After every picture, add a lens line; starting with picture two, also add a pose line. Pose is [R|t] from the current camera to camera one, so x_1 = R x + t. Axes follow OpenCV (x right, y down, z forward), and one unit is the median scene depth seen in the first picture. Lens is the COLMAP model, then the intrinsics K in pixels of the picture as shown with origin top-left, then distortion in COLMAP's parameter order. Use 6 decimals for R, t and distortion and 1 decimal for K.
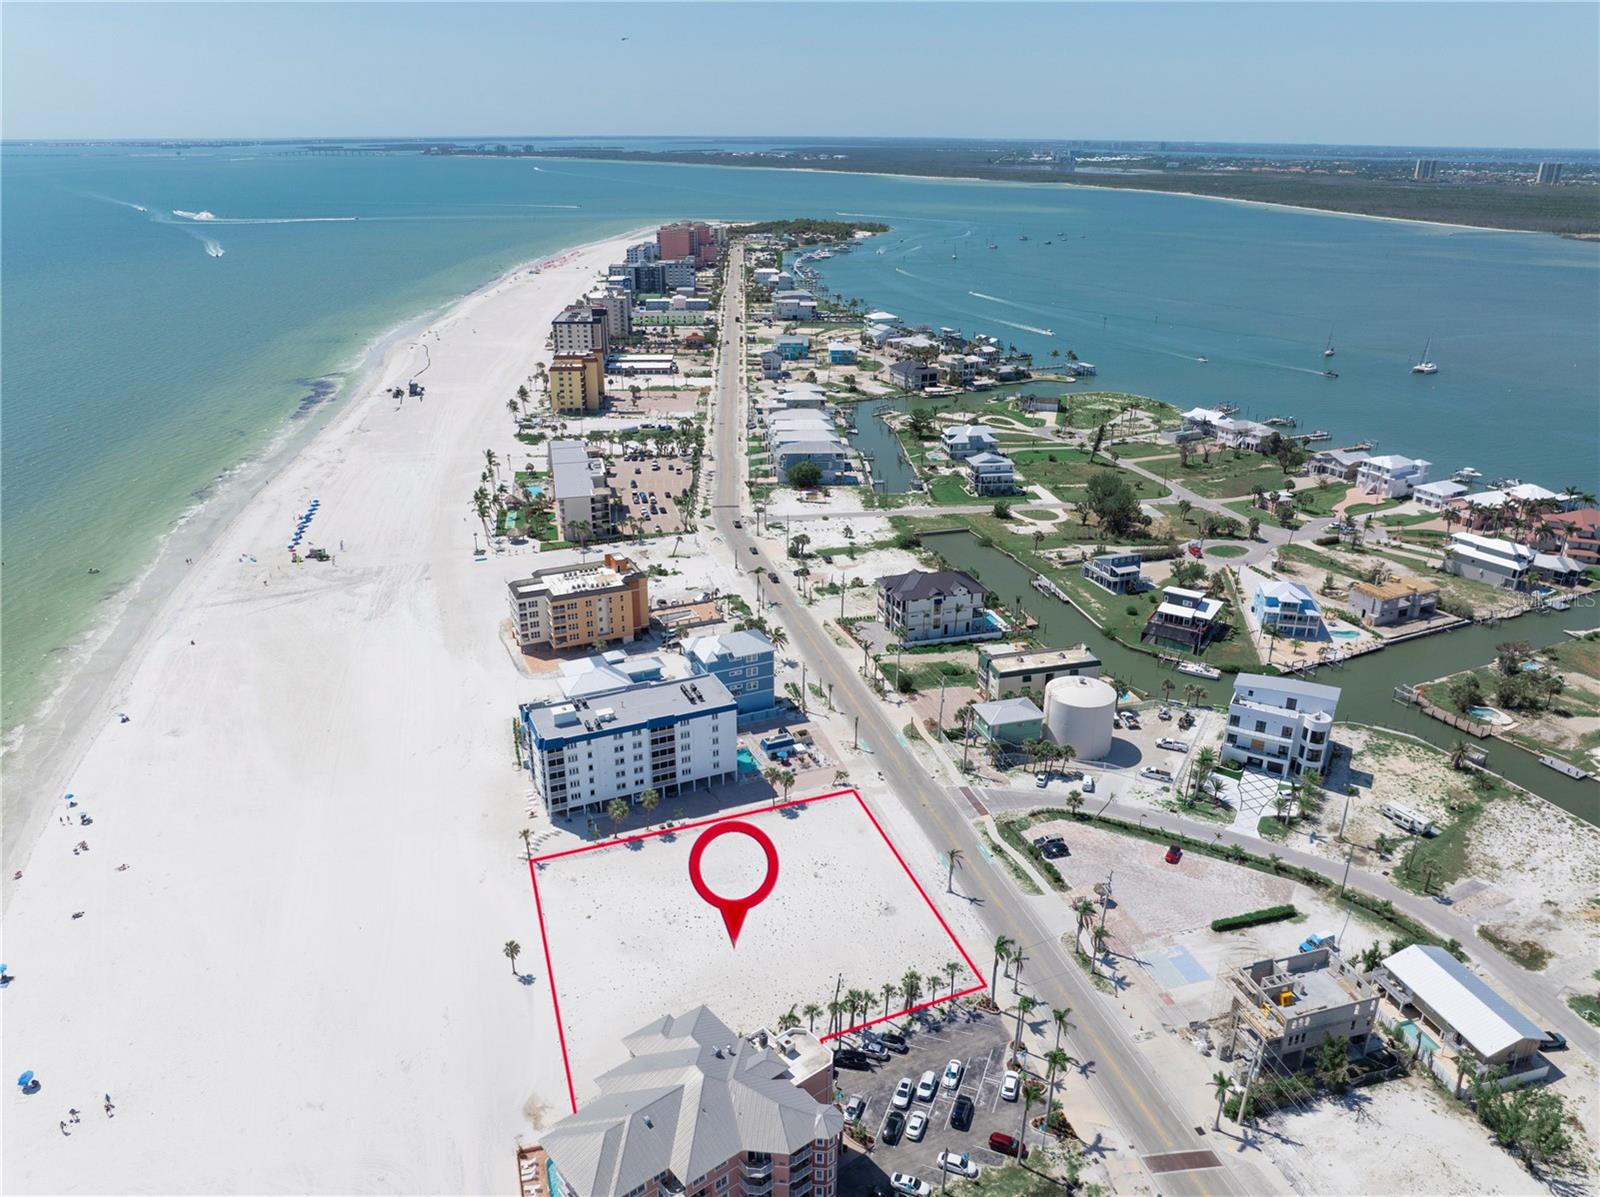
lens RADIAL K [[1172.9, 0, 807.3], [0, 1172.9, 545.2], [0, 0, 1]] dist [-0.038237, -0.002342]
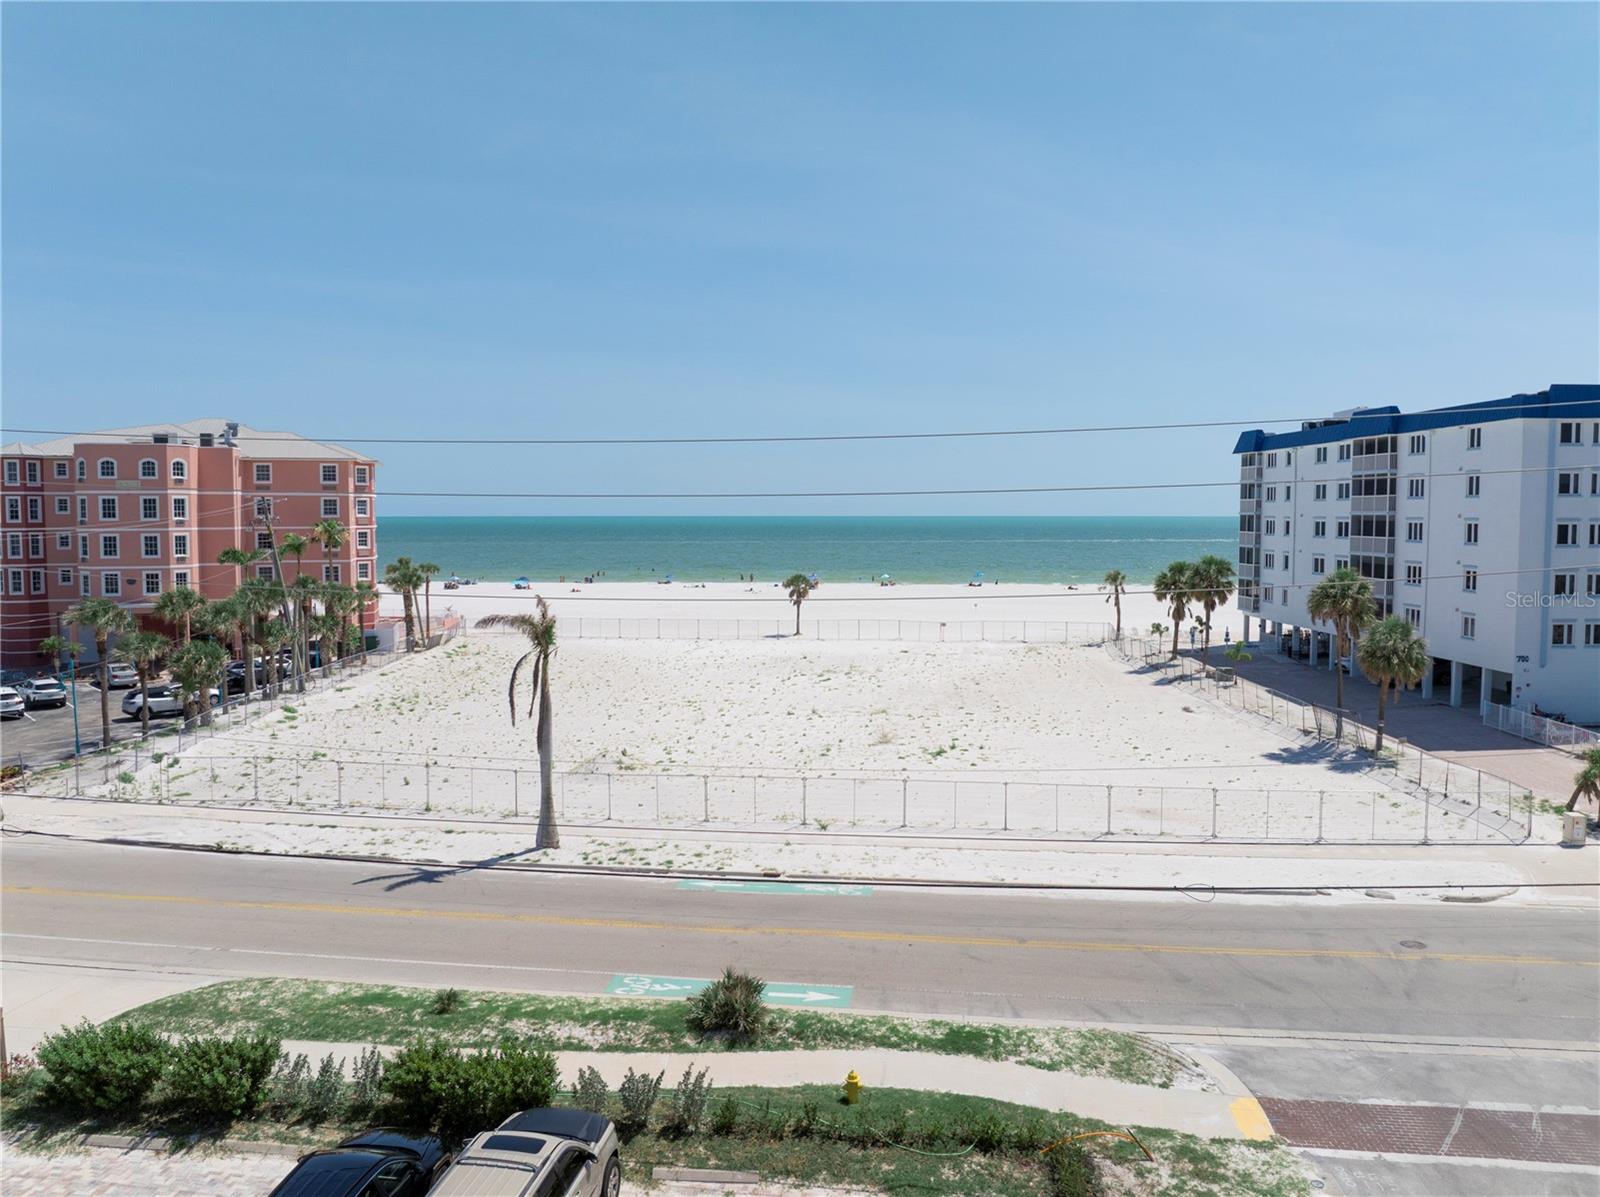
lens RADIAL K [[1160.7, 0, 804.5], [0, 1160.7, 596.6], [0, 0, 1]] dist [-0.025437, -0.028002]
pose [[-0.401600, 0.059409, -0.913886, 0.255666], [-0.309137, 0.930530, 0.196339, 0.180105], [0.862062, 0.361365, -0.355336, 0.978013]]
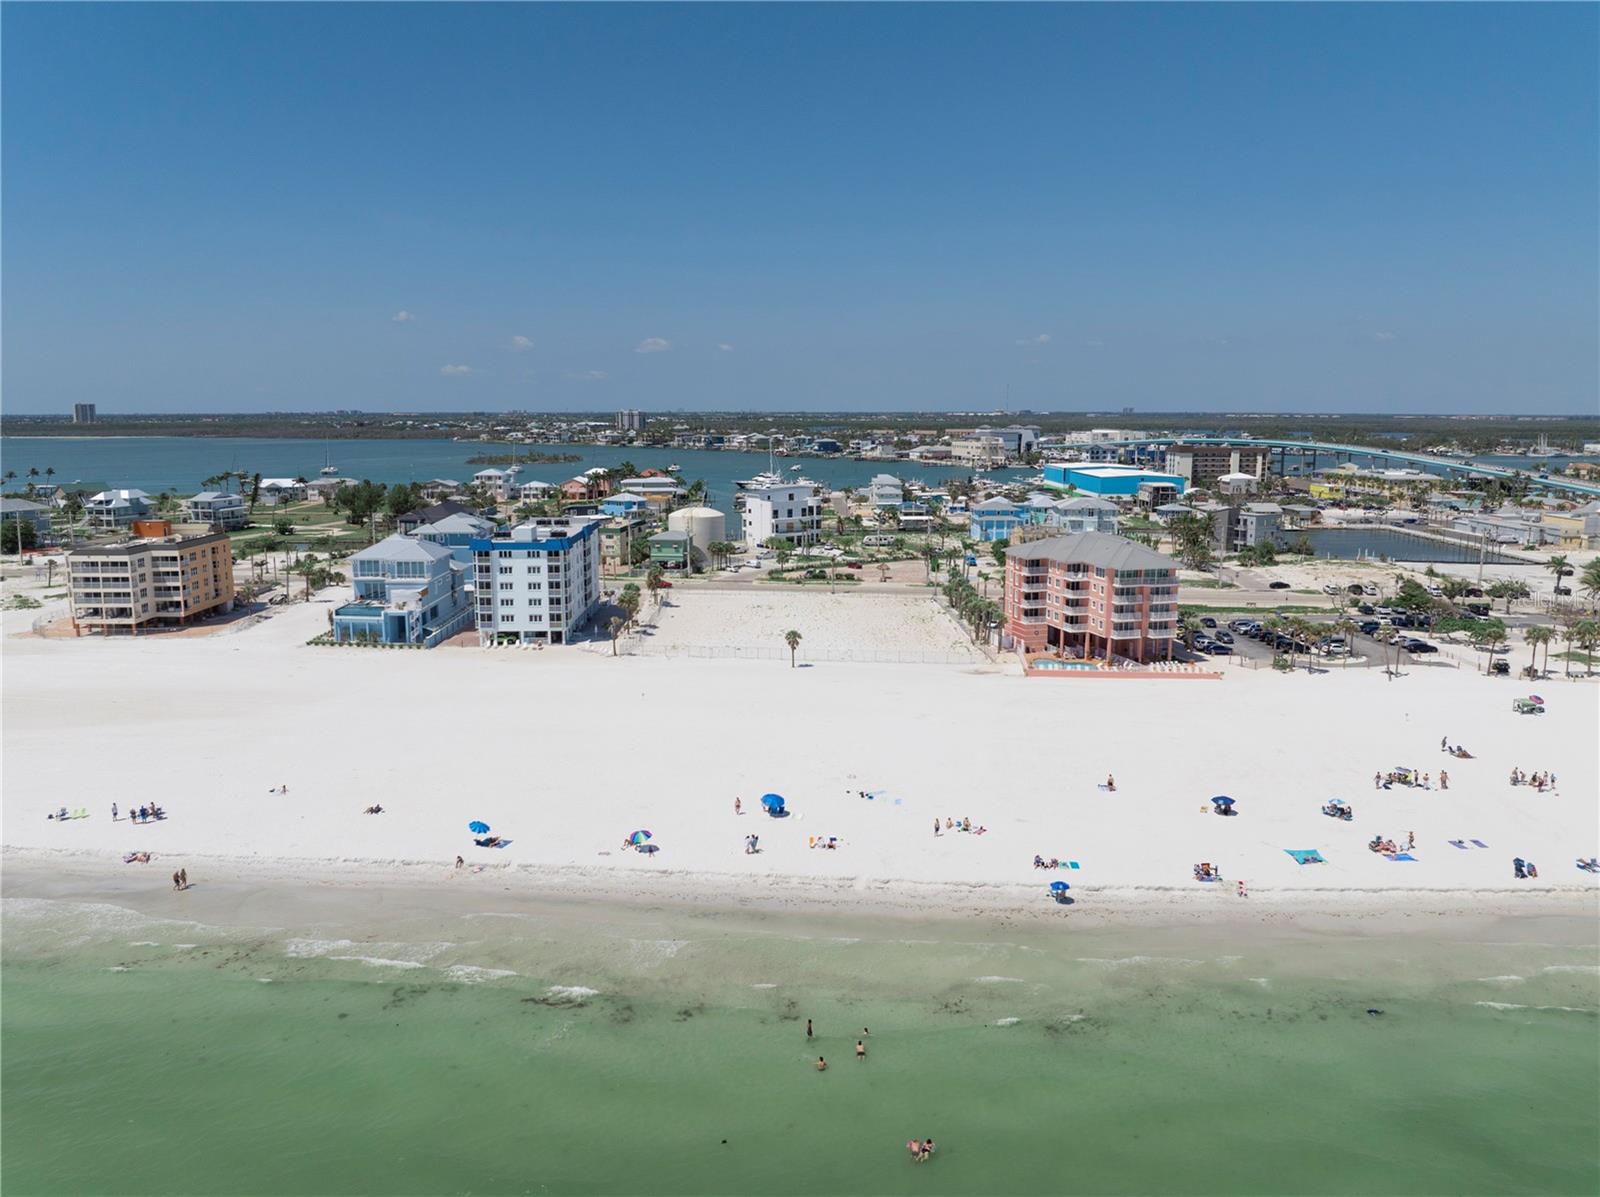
lens RADIAL K [[1145.2, 0, 803.8], [0, 1145.2, 590.6], [0, 0, 1]] dist [-0.034501, -0.006068]
pose [[0.395853, -0.150060, 0.905971, -0.909510], [0.309181, 0.950740, 0.022382, 0.228682], [-0.864701, 0.271249, 0.422748, 0.446794]]
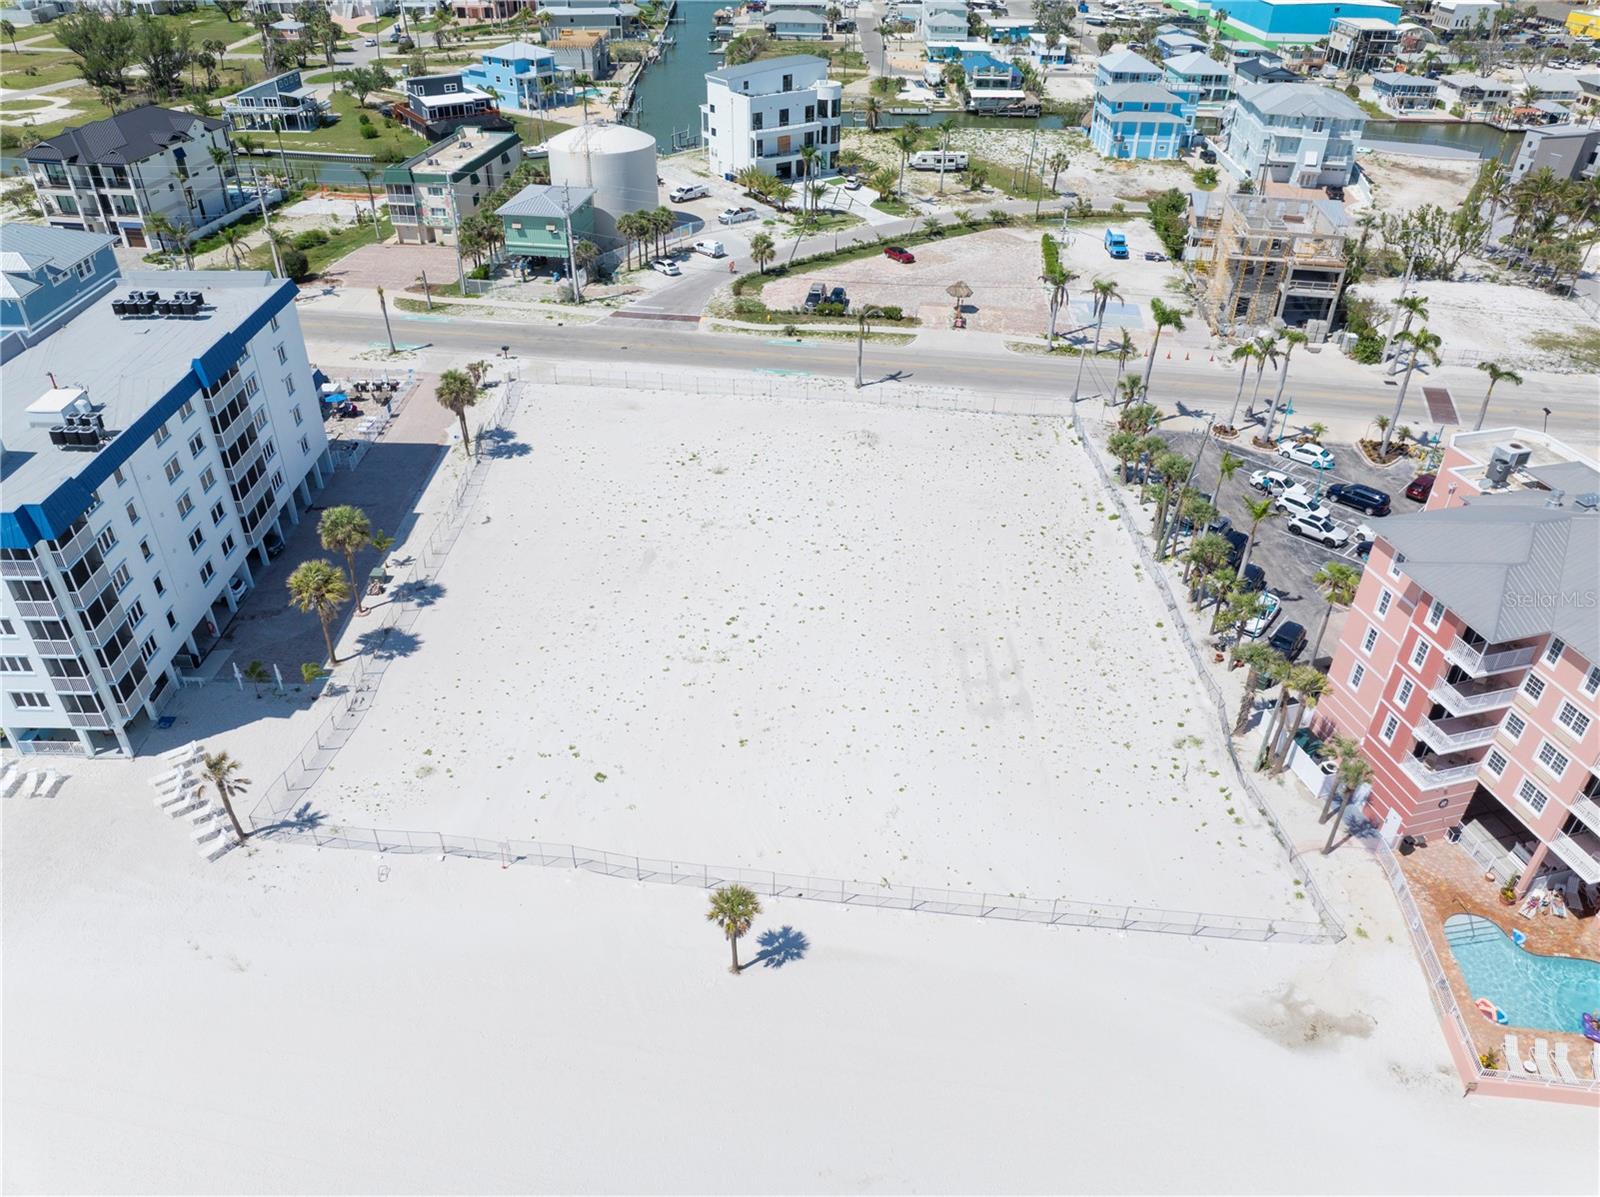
lens RADIAL K [[1124.6, 0, 806.5], [0, 1124.6, 590.7], [0, 0, 1]] dist [-0.040157, 0.004690]
pose [[0.409830, -0.517492, 0.751160, -0.342813], [0.293051, 0.854536, 0.428822, 0.115377], [-0.863806, 0.044384, 0.501867, 0.656228]]
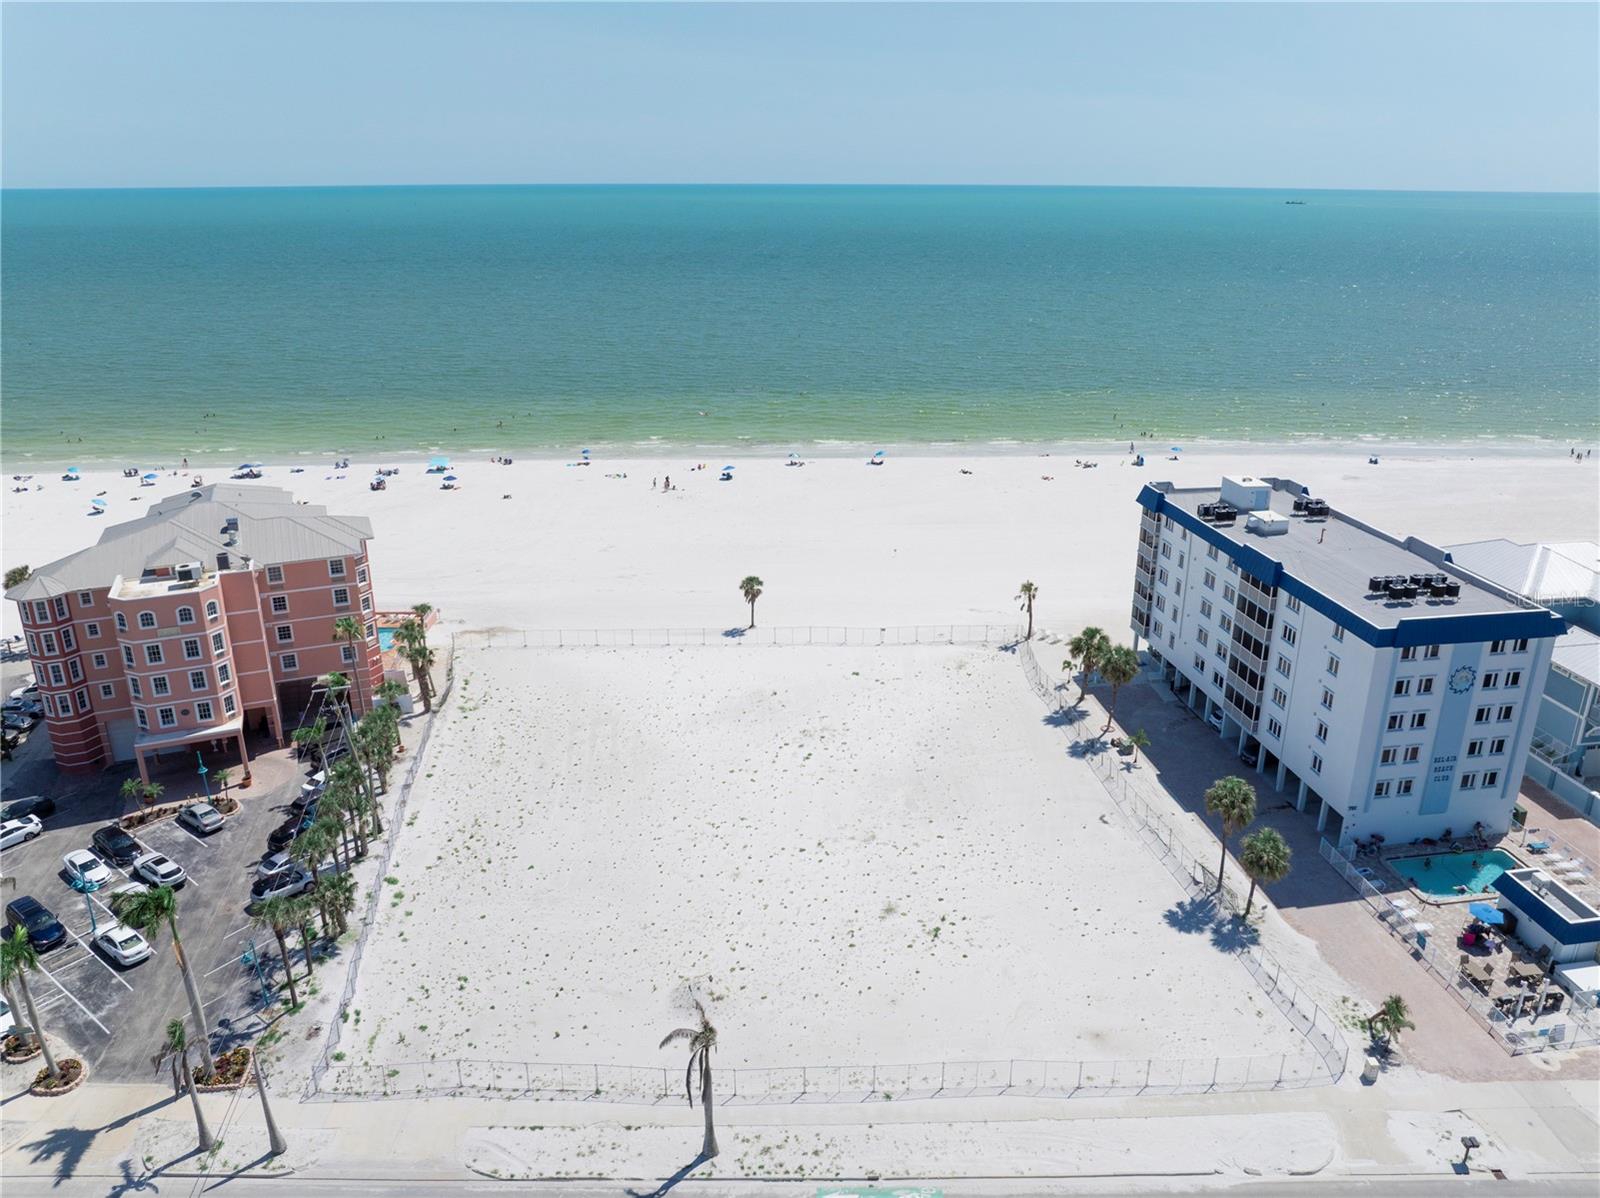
lens RADIAL K [[1143.4, 0, 813.7], [0, 1143.4, 597.2], [0, 0, 1]] dist [-0.039354, -0.006775]
pose [[-0.273996, 0.324589, -0.905300, 0.293873], [-0.325938, 0.854276, 0.404942, 0.045072], [0.904815, 0.406024, -0.128273, 0.896105]]
